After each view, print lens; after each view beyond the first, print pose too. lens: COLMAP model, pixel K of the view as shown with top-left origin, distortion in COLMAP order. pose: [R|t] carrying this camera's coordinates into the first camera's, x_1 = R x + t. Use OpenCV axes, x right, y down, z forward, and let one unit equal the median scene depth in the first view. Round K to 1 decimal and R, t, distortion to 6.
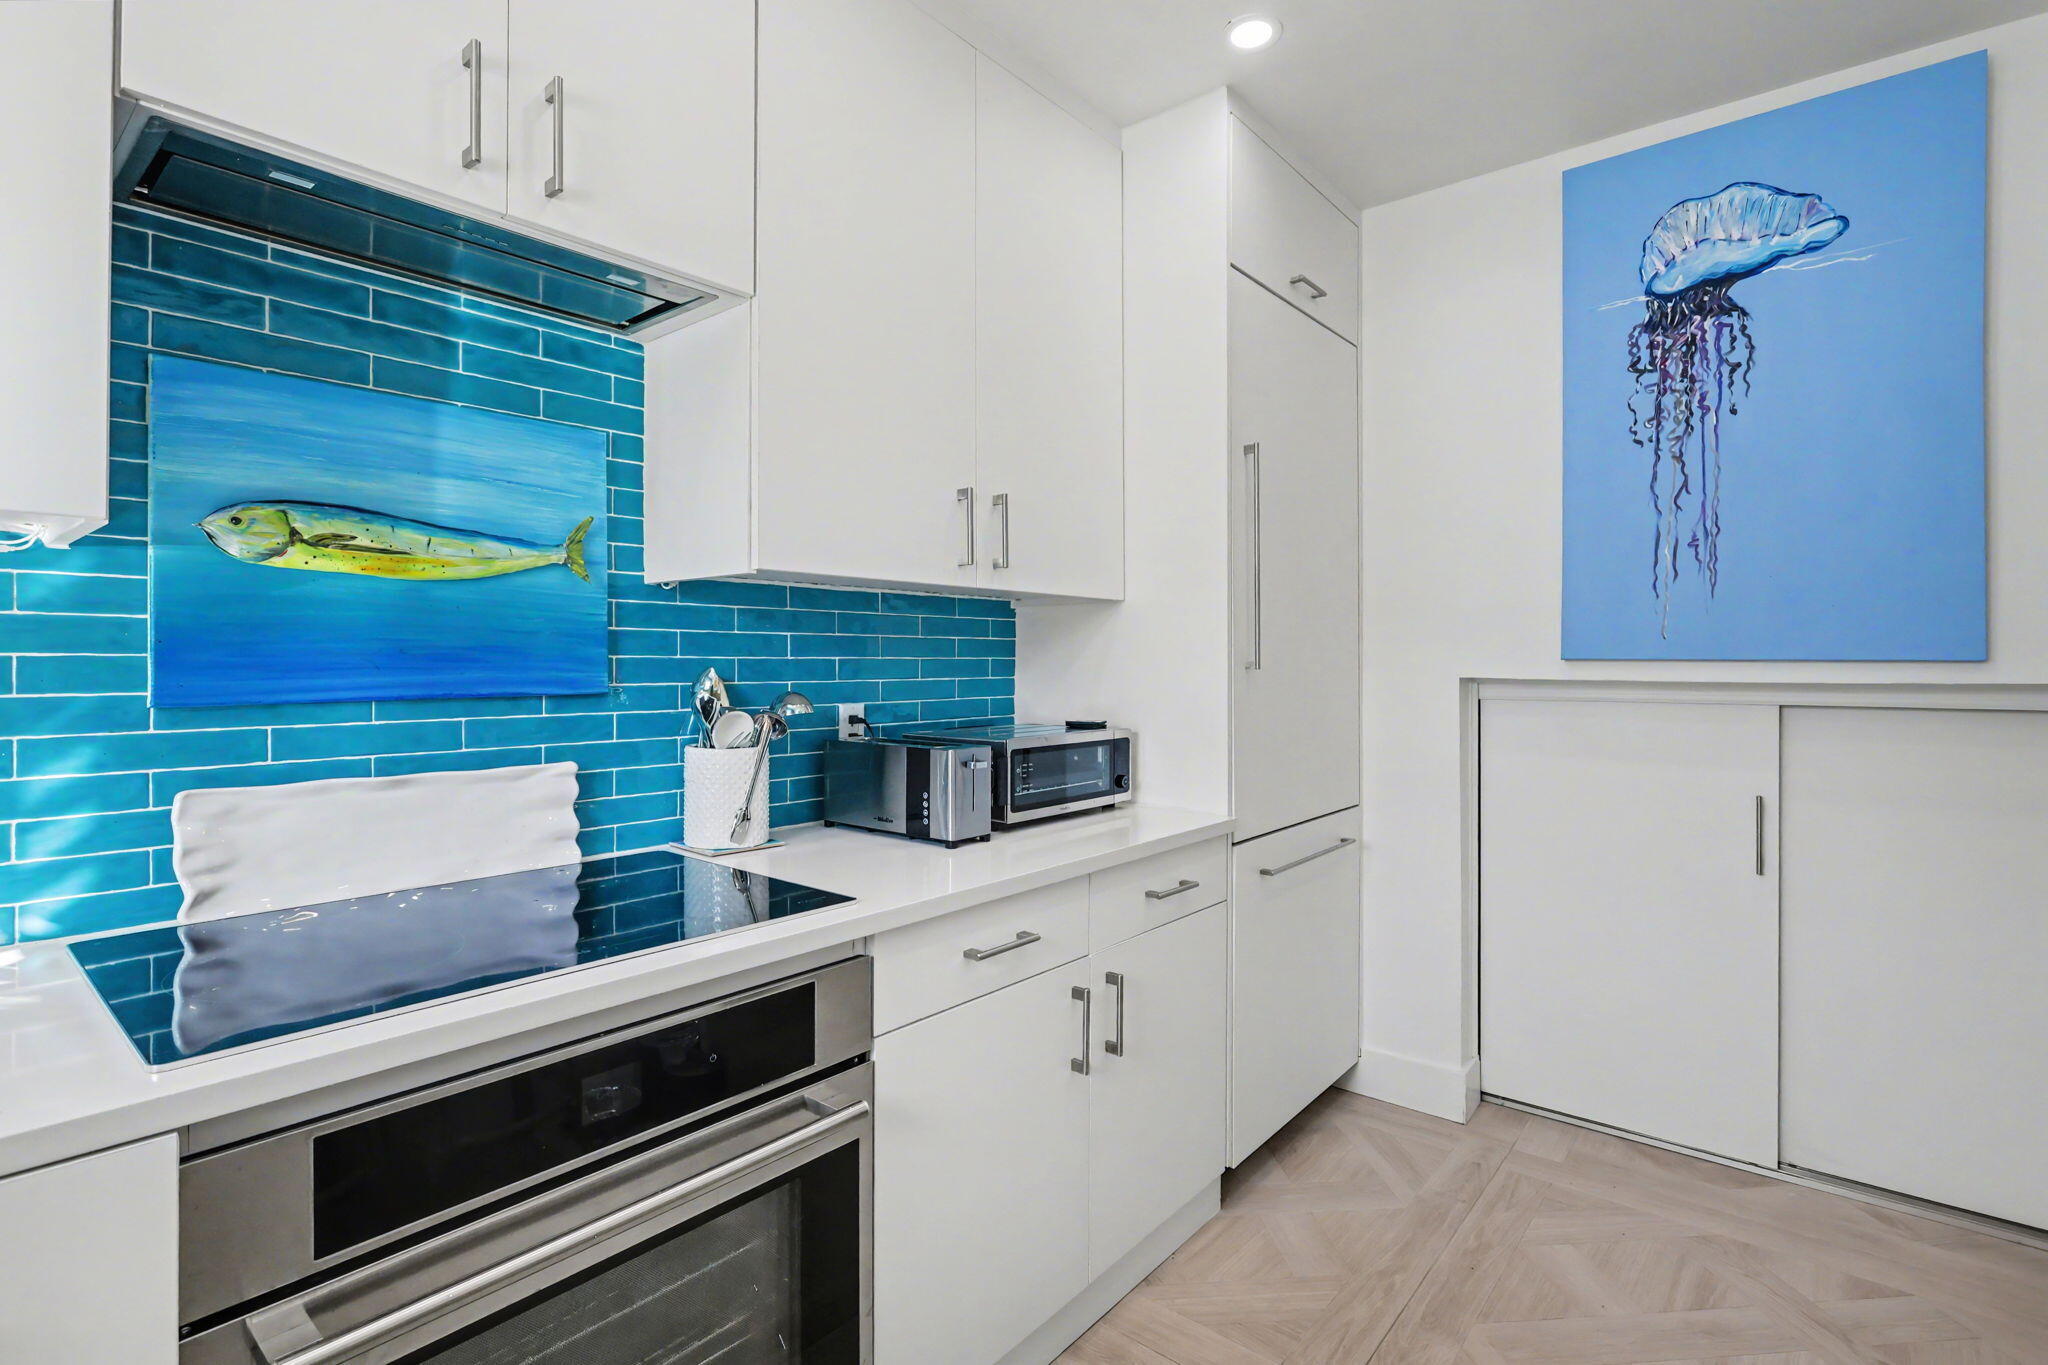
lens RADIAL K [[975.5, 0, 1010.2], [0, 975.5, 665.3], [0, 0, 1]] dist [-0.011360, 0.000525]
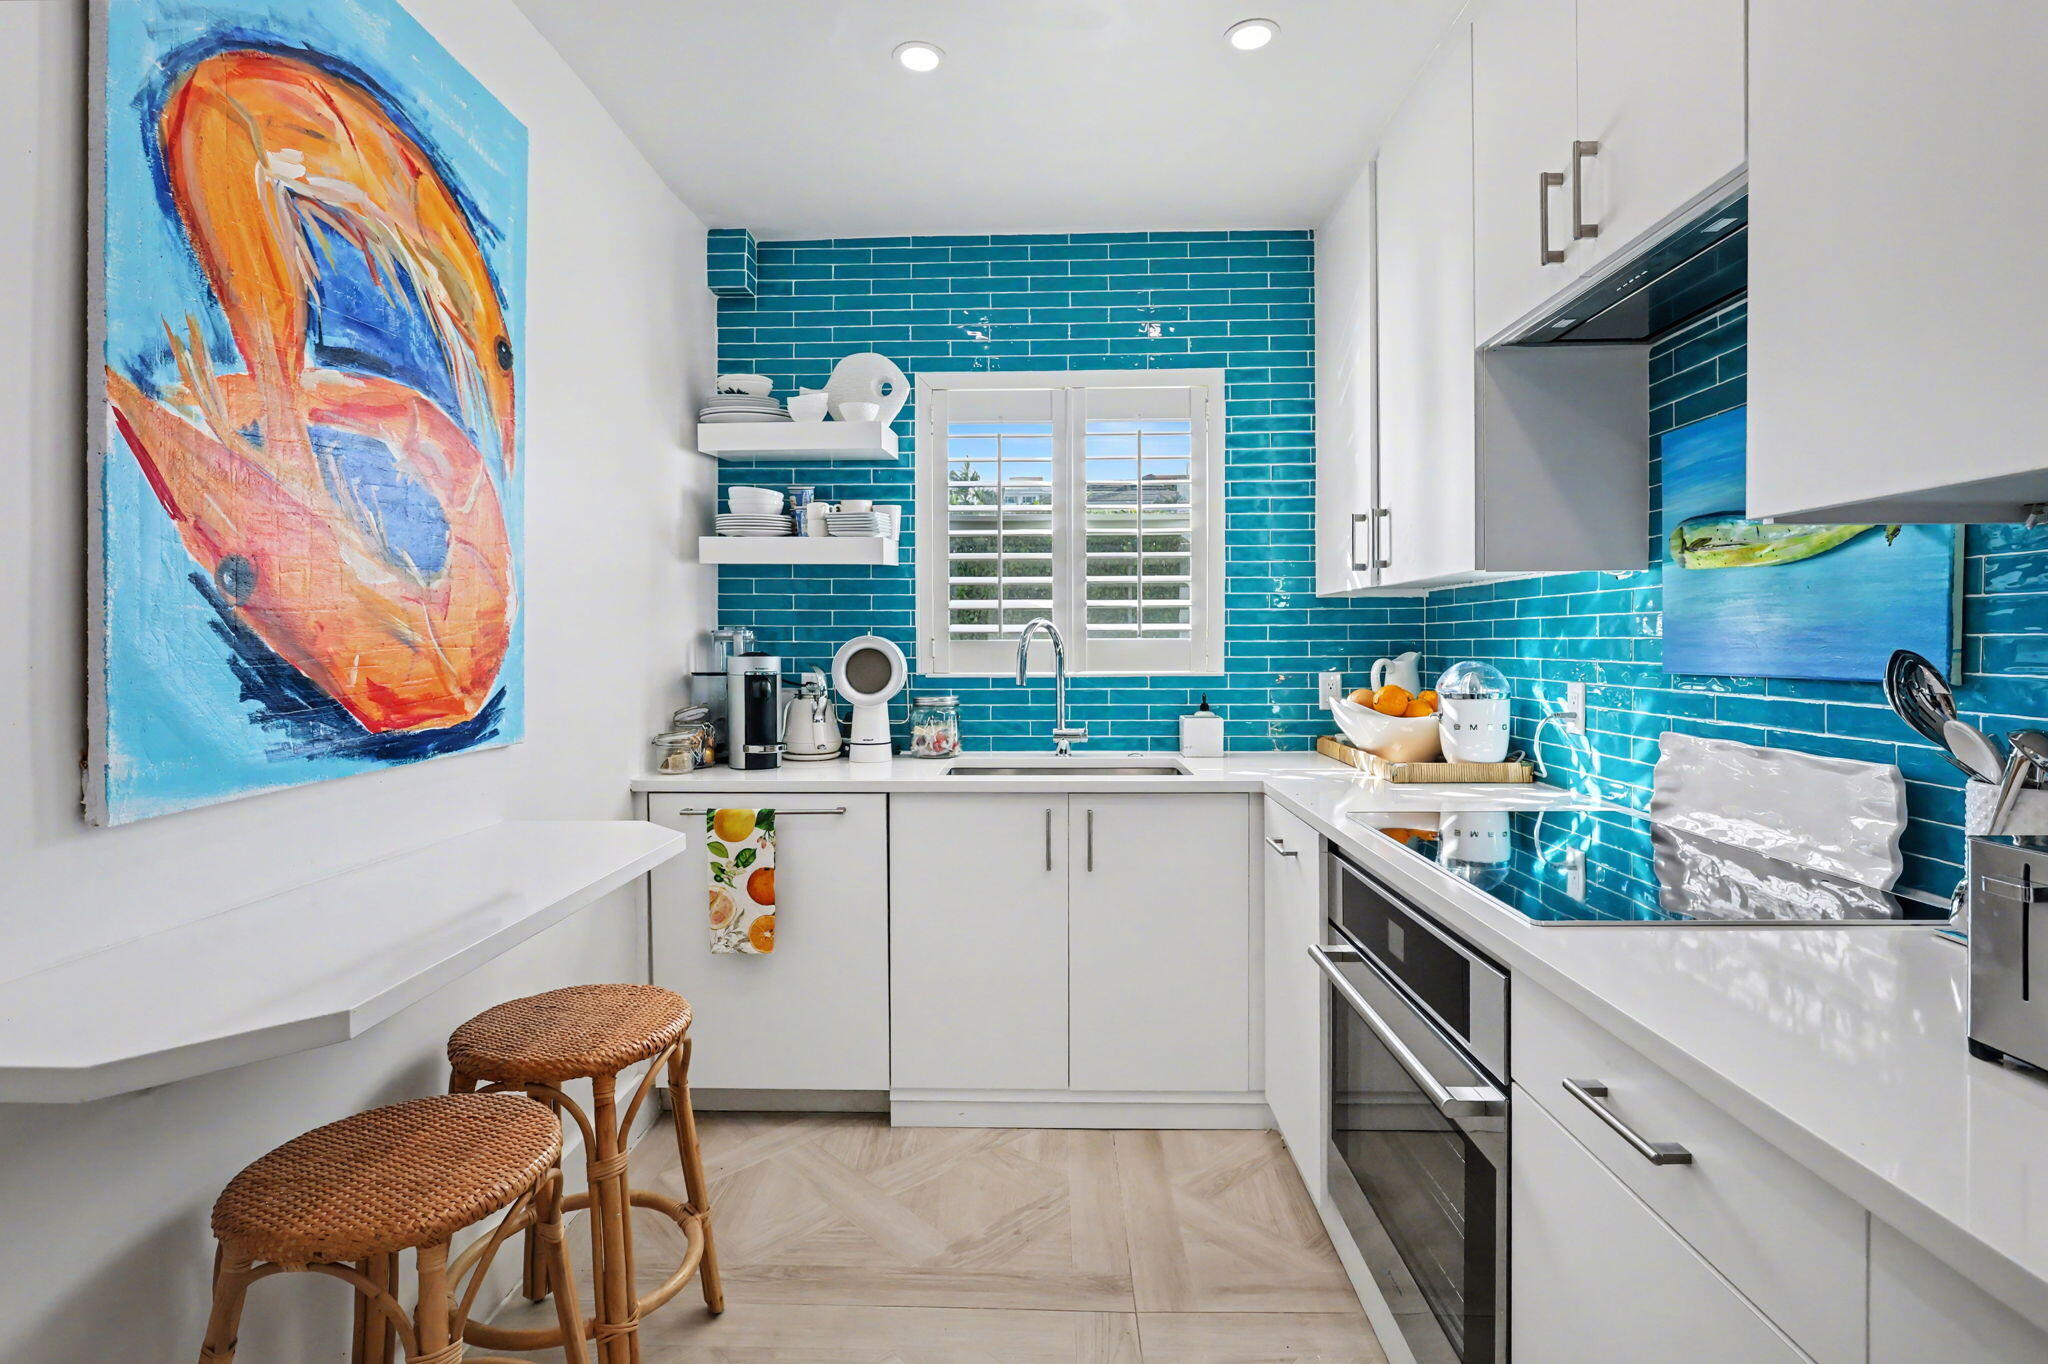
lens RADIAL K [[983.4, 0, 1021.7], [0, 983.4, 645.2], [0, 0, 1]] dist [-0.011902, 0.000673]
pose [[-0.776814, 0.004705, -0.629713, 0.746520], [0.001499, 0.999983, 0.005621, -0.007745], [0.629729, 0.003422, -0.776807, 1.396837]]
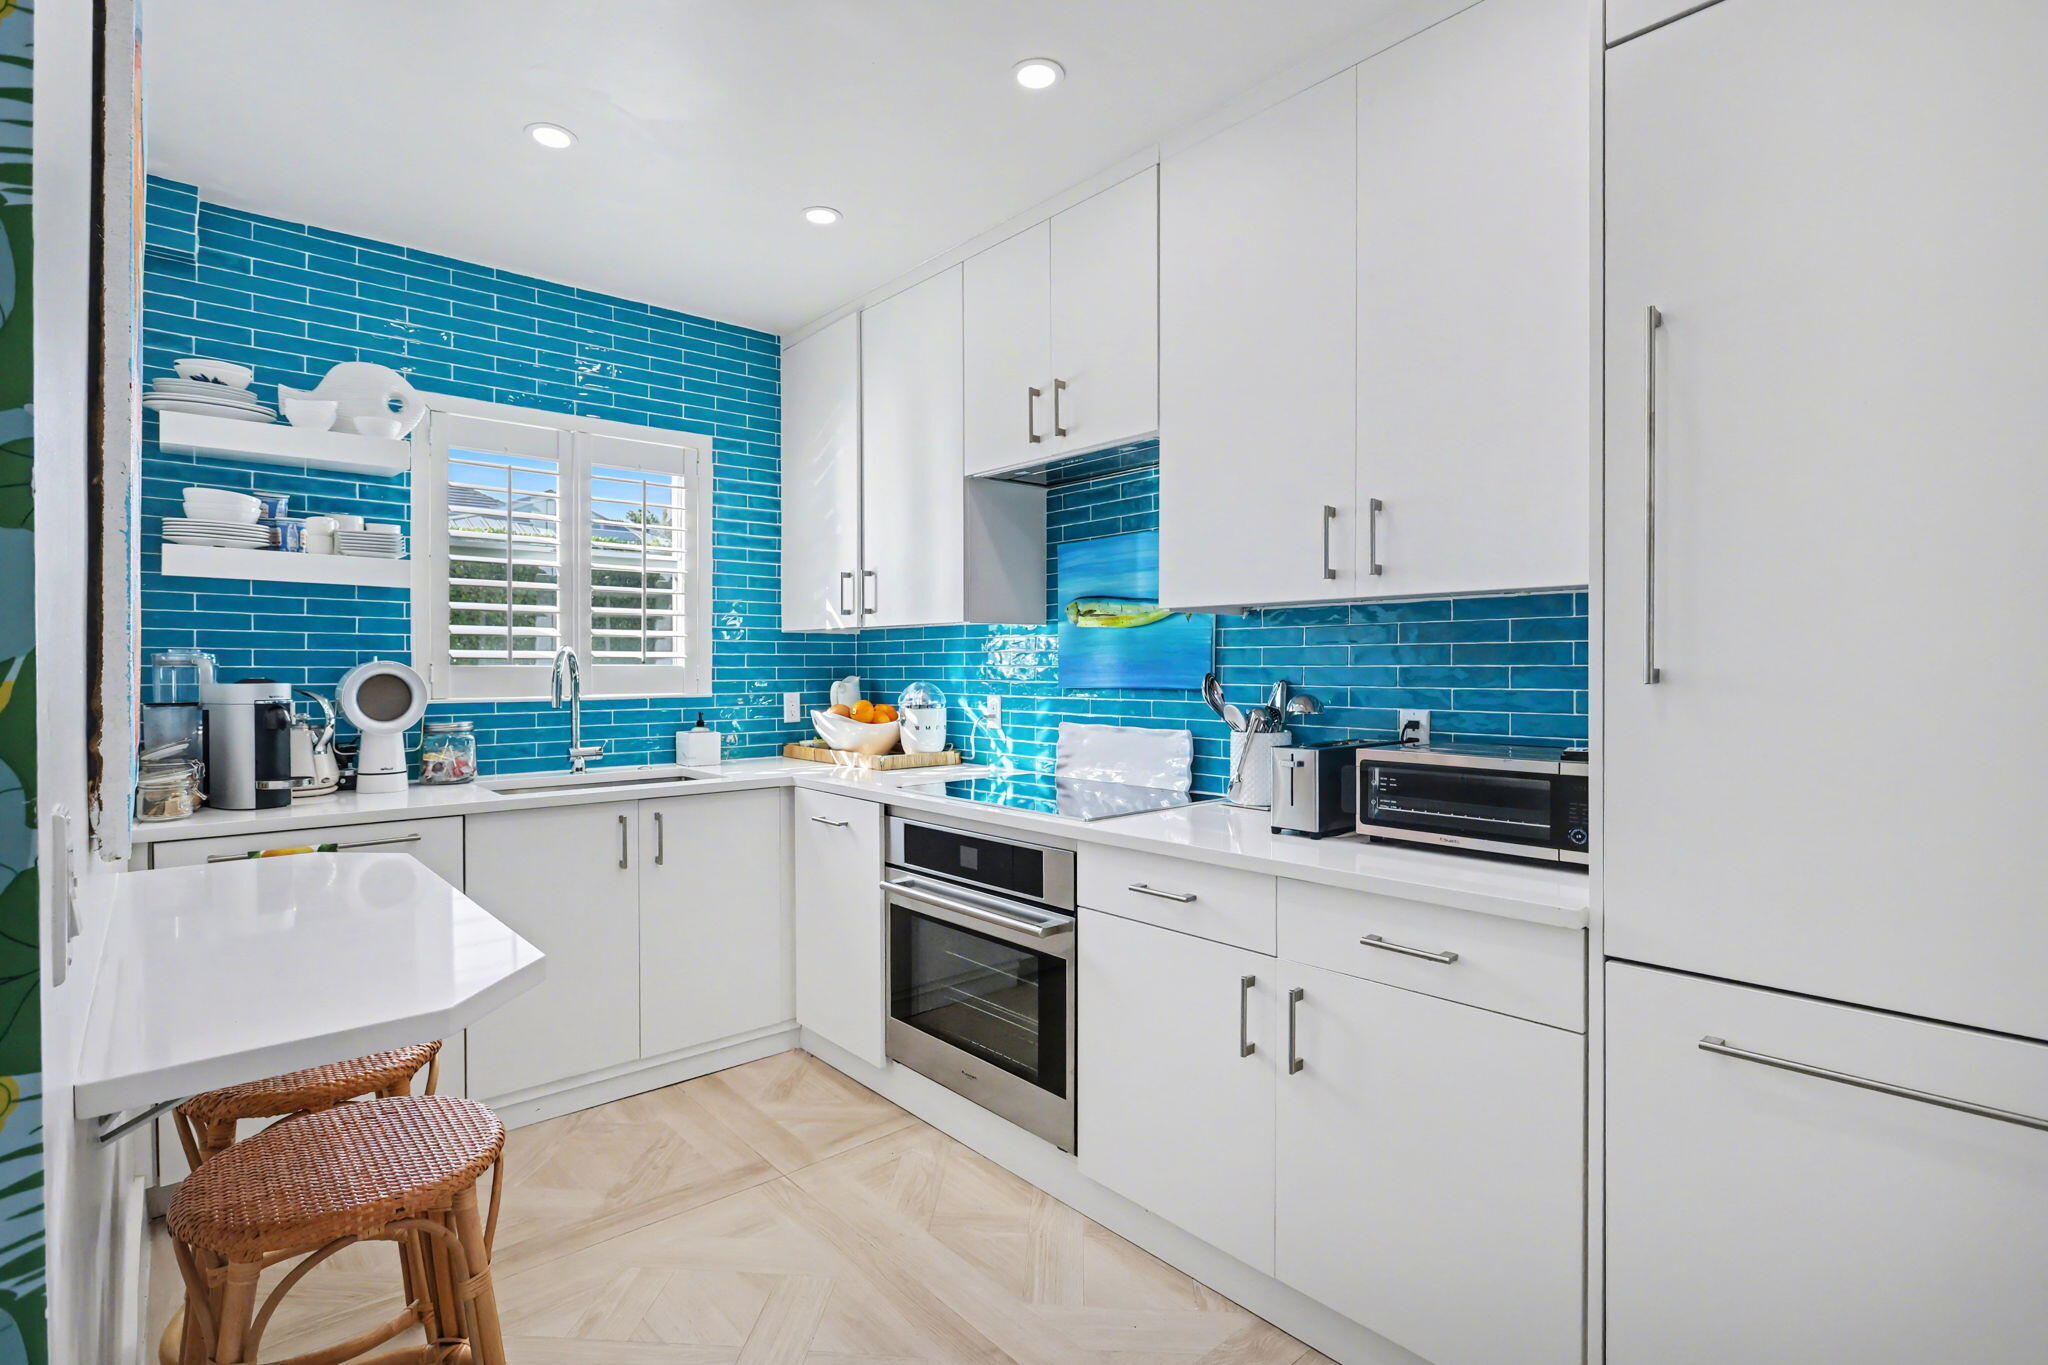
lens RADIAL K [[975.5, 0, 1010.2], [0, 975.5, 665.3], [0, 0, 1]] dist [-0.011360, 0.000525]
pose [[-0.145010, -0.000793, -0.989430, 1.457840], [-0.002533, 0.999997, -0.000431, -0.010239], [0.989427, 0.002444, -0.145012, 1.119979]]
